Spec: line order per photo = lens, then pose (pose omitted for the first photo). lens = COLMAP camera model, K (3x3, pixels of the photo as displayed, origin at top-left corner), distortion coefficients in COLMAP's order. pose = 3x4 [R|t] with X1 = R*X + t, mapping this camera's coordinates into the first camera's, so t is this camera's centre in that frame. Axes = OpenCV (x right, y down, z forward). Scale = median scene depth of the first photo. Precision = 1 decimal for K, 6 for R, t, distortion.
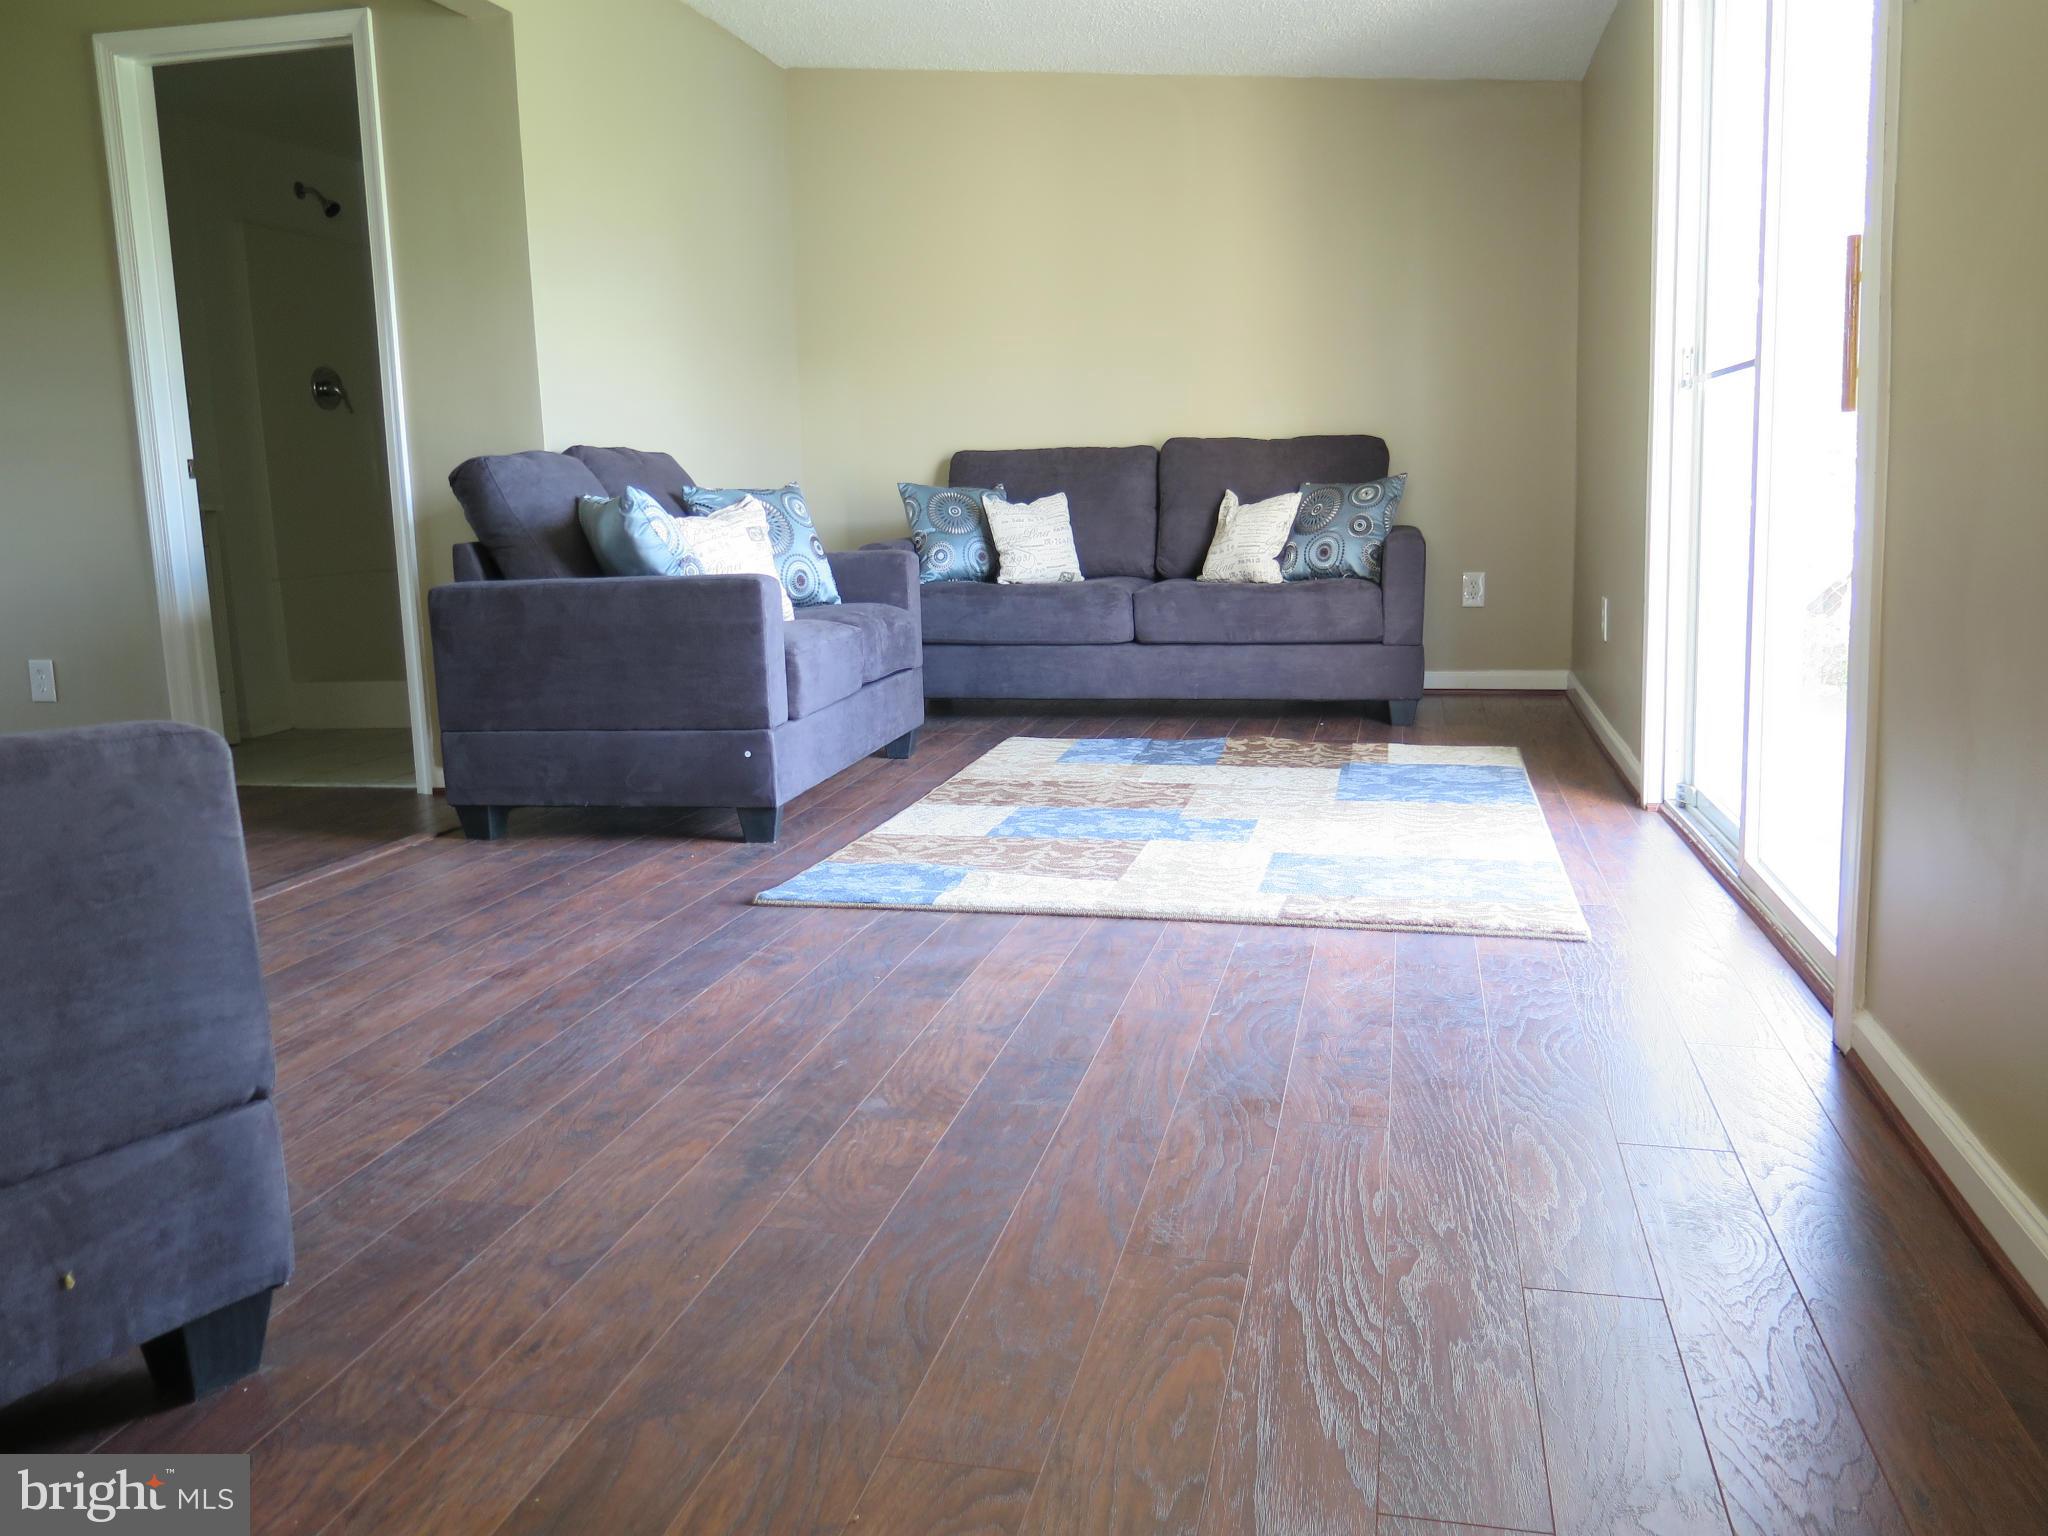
lens RADIAL K [[1706.1, 0, 1024.3], [0, 1706.1, 767.9], [0, 0, 1]] dist [-0.027110, 0.014644]
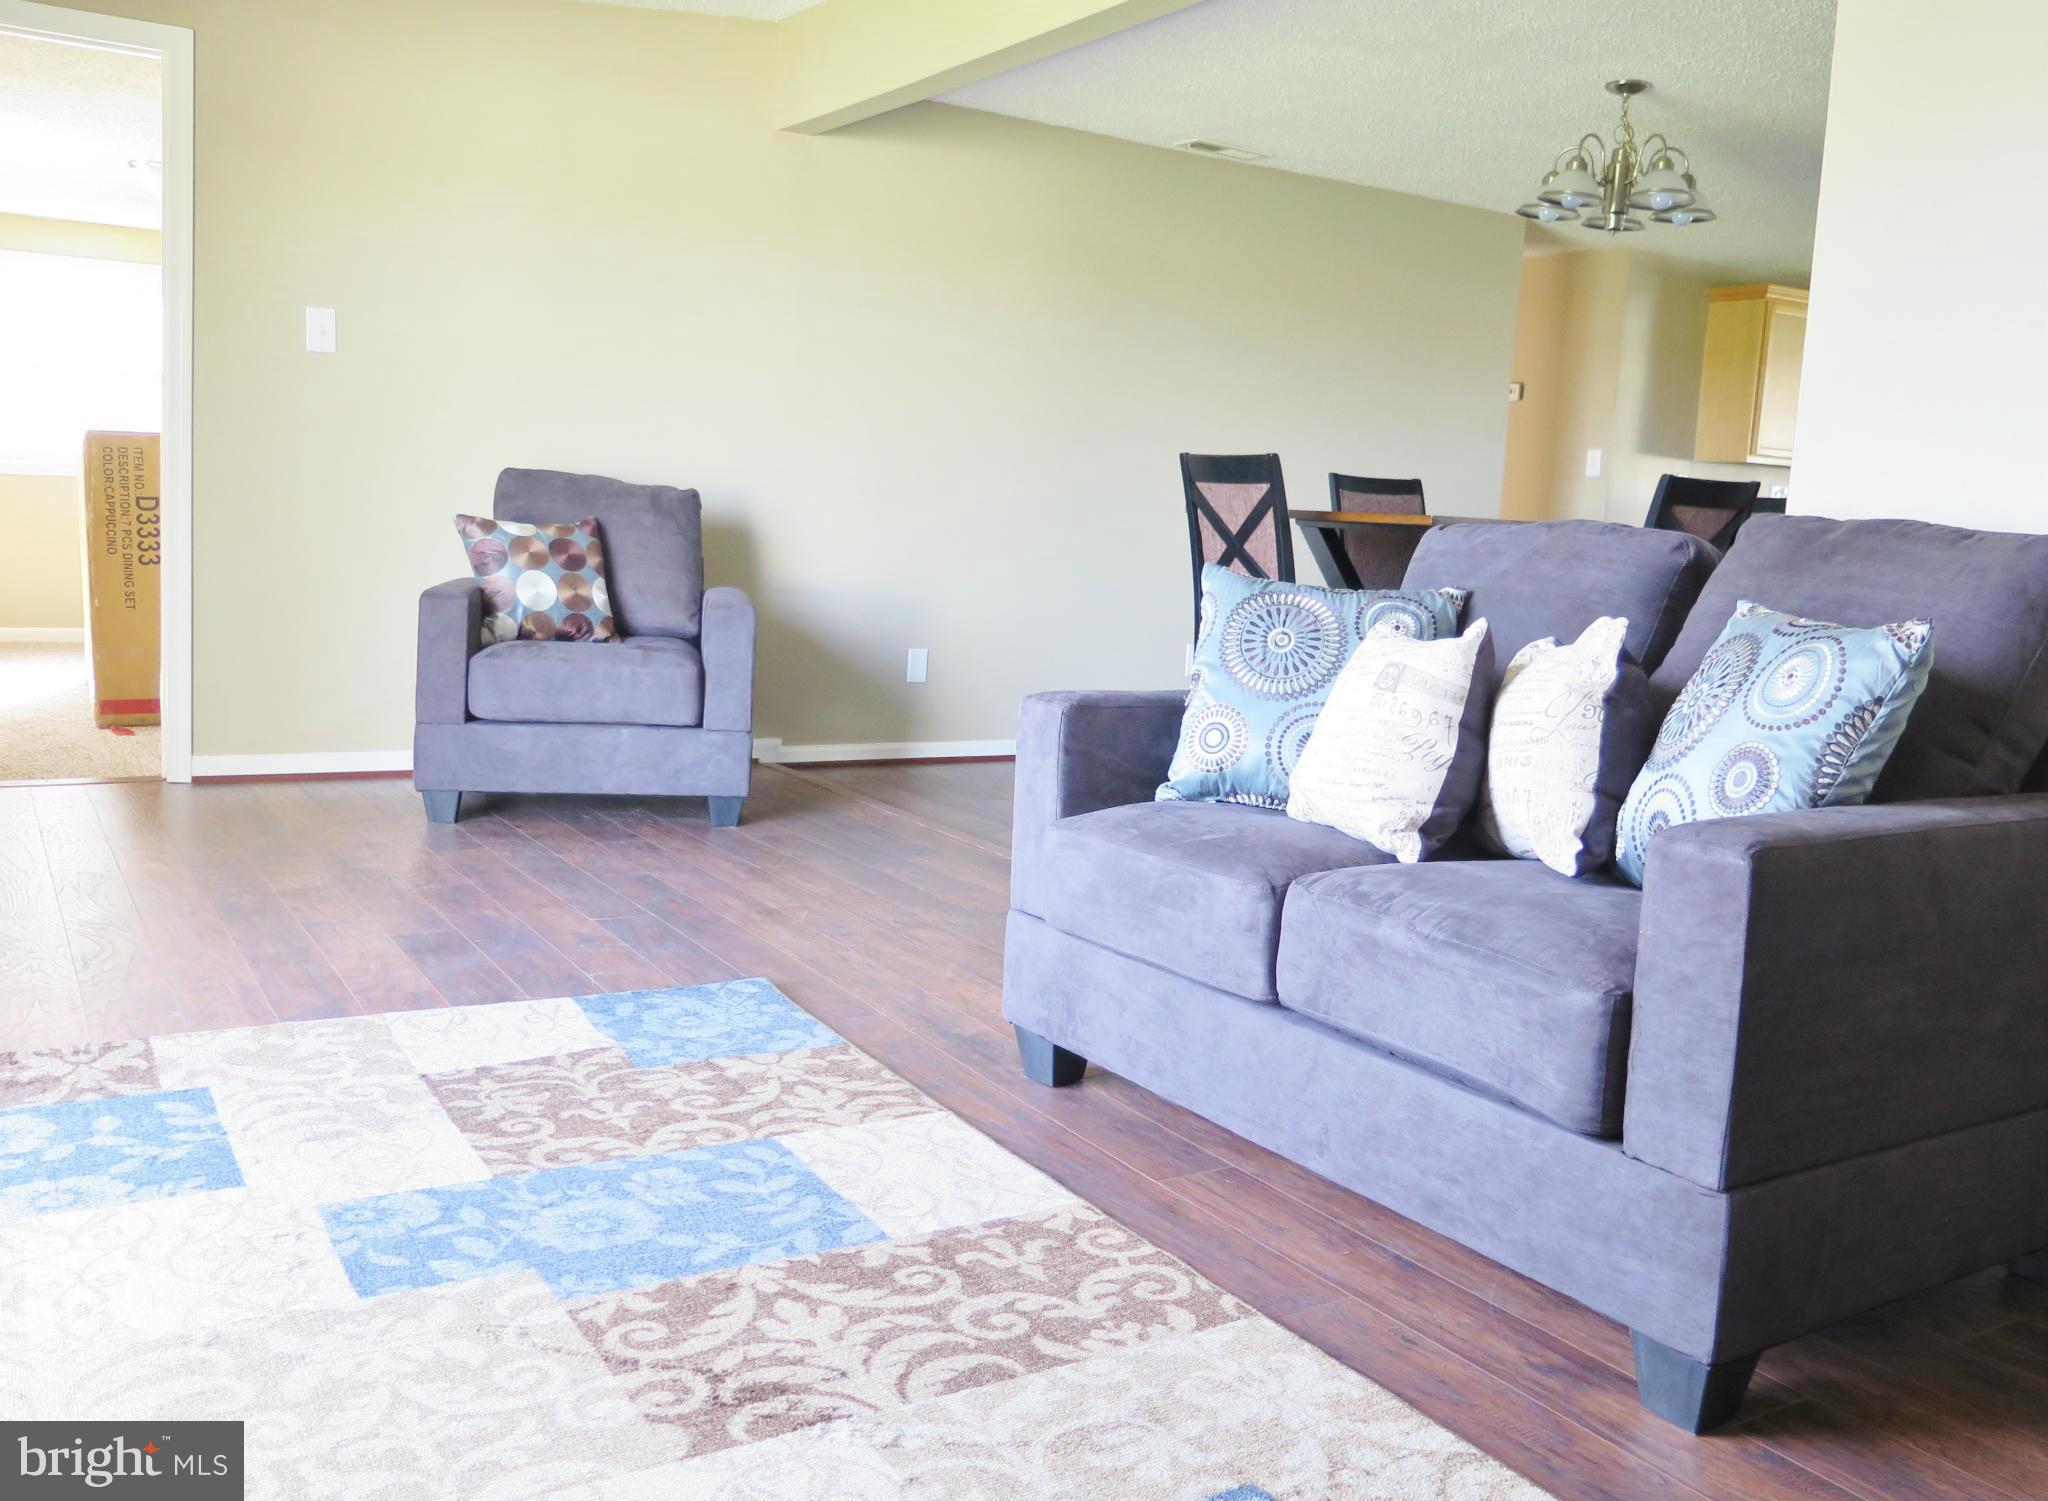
lens RADIAL K [[1742.3, 0, 1023.0], [0, 1742.3, 747.8], [0, 0, 1]] dist [-0.036064, -0.004952]
pose [[-0.716356, 0.079354, -0.693208, 0.291992], [-0.150439, 0.952578, 0.264507, -0.238023], [0.681324, 0.293766, -0.670447, 1.271437]]
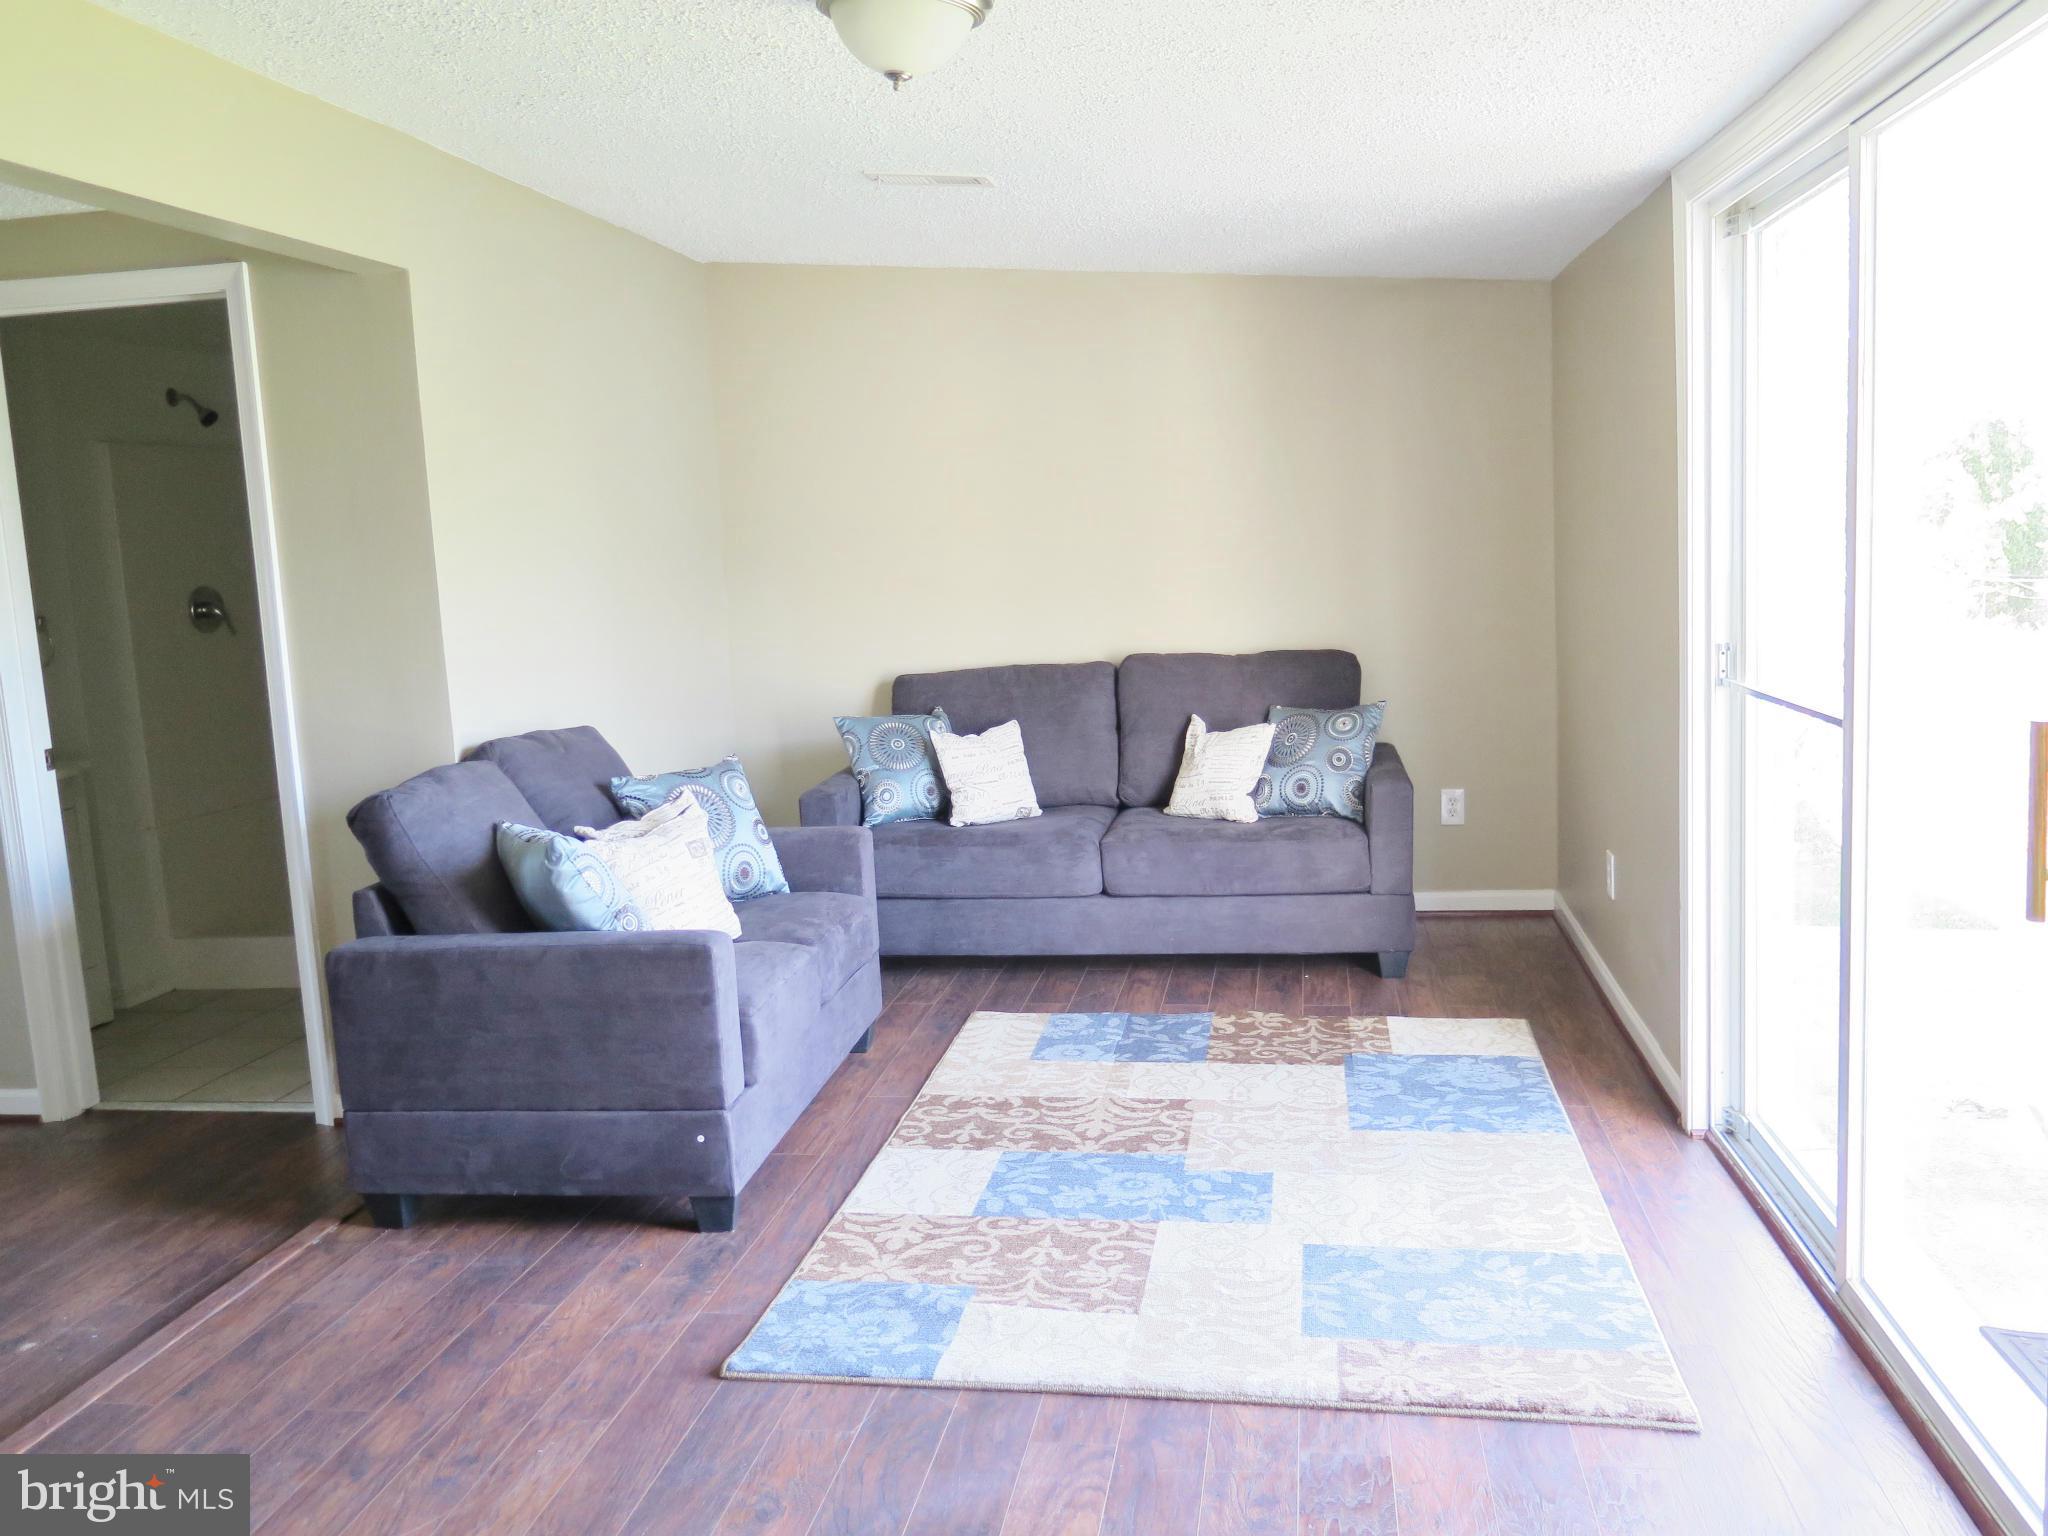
lens RADIAL K [[1706.1, 0, 1024.7], [0, 1706.1, 764.7], [0, 0, 1]] dist [-0.027110, 0.014644]
pose [[0.998099, -0.027321, 0.055248, -0.033975], [0.029028, 0.999119, -0.030322, -0.147498], [-0.054371, 0.031868, 0.998012, 0.096435]]
